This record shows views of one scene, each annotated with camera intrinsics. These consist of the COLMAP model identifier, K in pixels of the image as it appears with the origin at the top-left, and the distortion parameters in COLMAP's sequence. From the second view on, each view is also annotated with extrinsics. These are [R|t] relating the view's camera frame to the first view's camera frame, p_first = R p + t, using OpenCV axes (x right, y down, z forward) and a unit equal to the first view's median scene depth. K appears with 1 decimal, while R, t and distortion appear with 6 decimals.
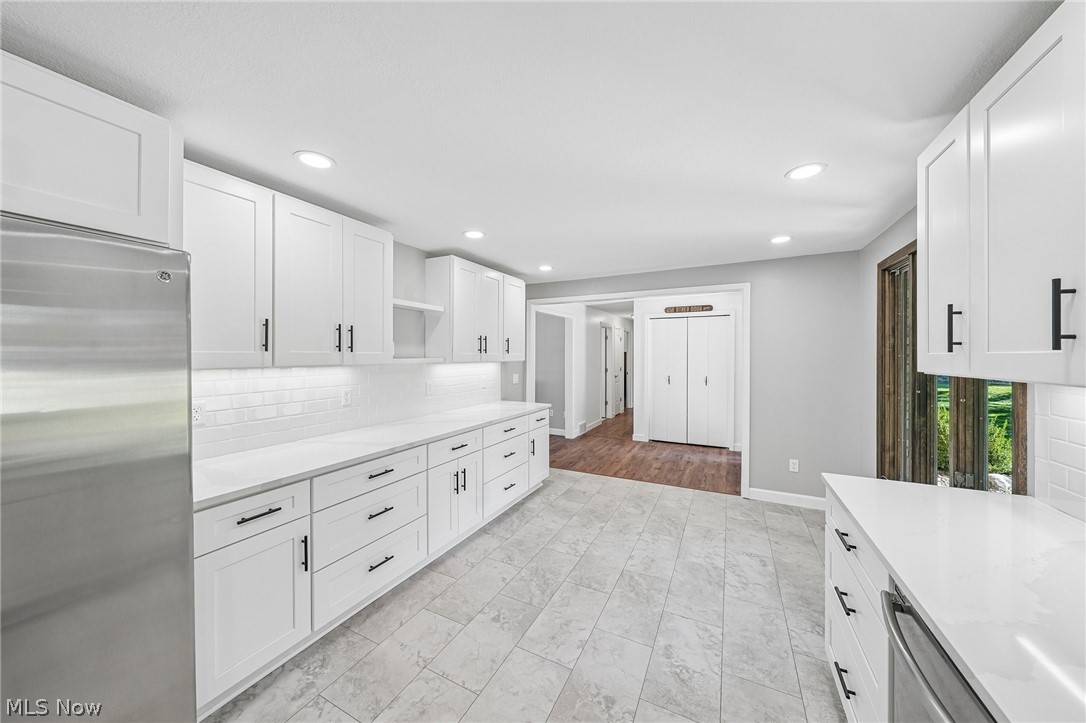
lens RADIAL K [[368.4, 0, 548.2], [0, 368.4, 357.6], [0, 0, 1]] dist [-0.006401, 0.001026]
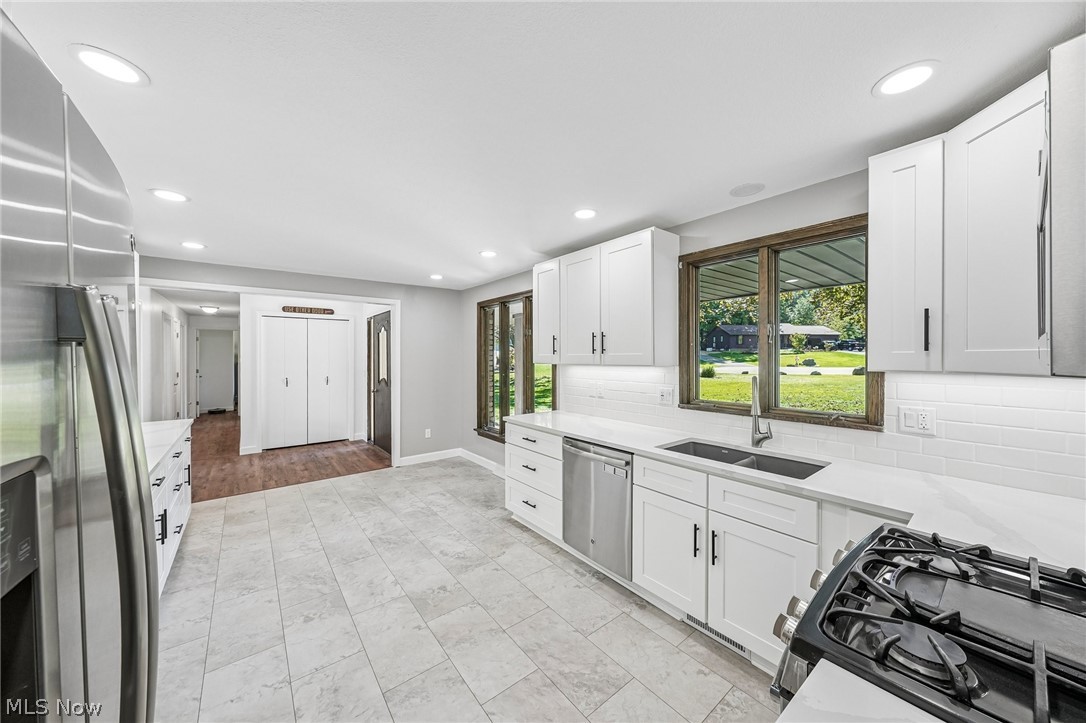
lens RADIAL K [[368.4, 0, 536.2], [0, 368.4, 363.0], [0, 0, 1]] dist [-0.006401, 0.001026]
pose [[0.432258, -0.018549, 0.901559, -0.457458], [0.007239, 0.999828, 0.017100, -0.000504], [-0.901721, -0.000865, 0.432318, 0.004360]]
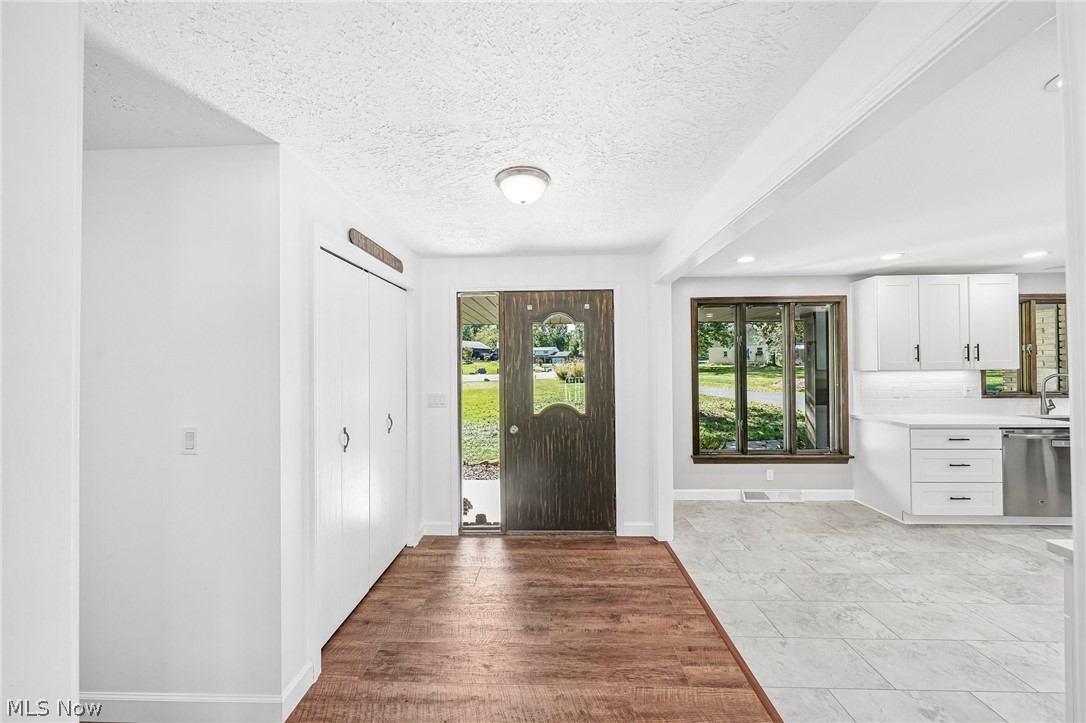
lens RADIAL K [[368.4, 0, 539.8], [0, 368.4, 362.9], [0, 0, 1]] dist [-0.006401, 0.001026]
pose [[-0.406956, 0.007068, 0.913420, -0.105634], [0.011049, 0.999935, -0.002815, -0.011700], [-0.913381, 0.008947, -0.407008, 1.784929]]
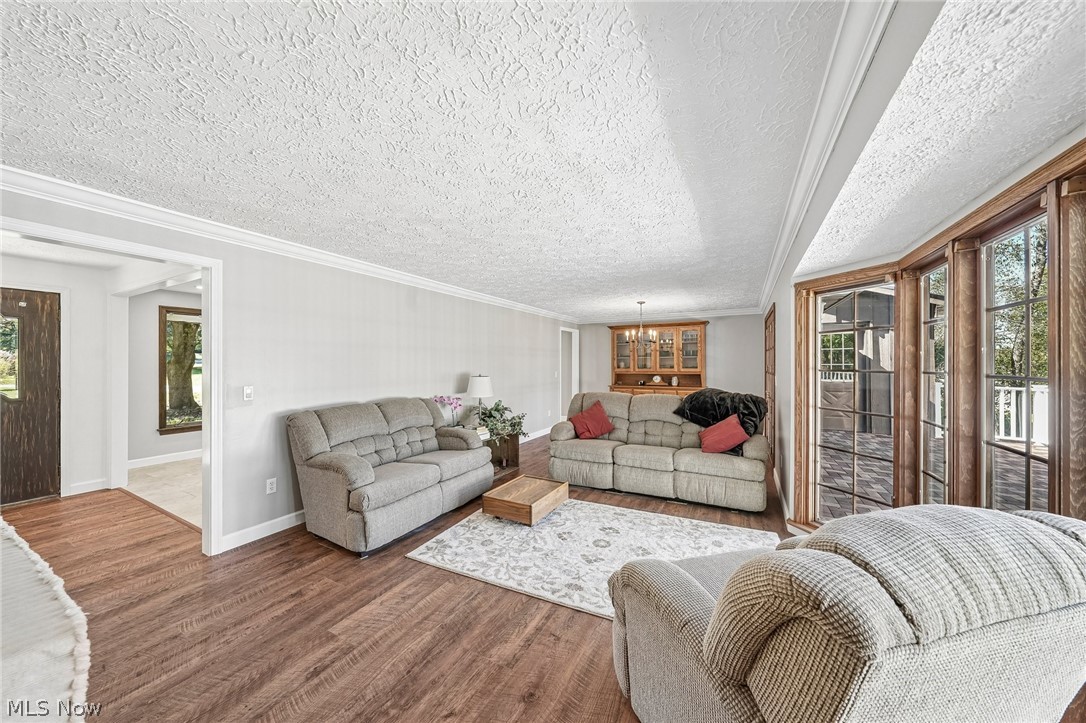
lens RADIAL K [[368.4, 0, 545.6], [0, 368.4, 359.9], [0, 0, 1]] dist [-0.006401, 0.001026]
pose [[-0.999265, -0.007113, 0.037674, -0.859344], [-0.006935, 0.999964, 0.004874, -0.011307], [-0.037707, 0.004609, -0.999278, 2.296268]]
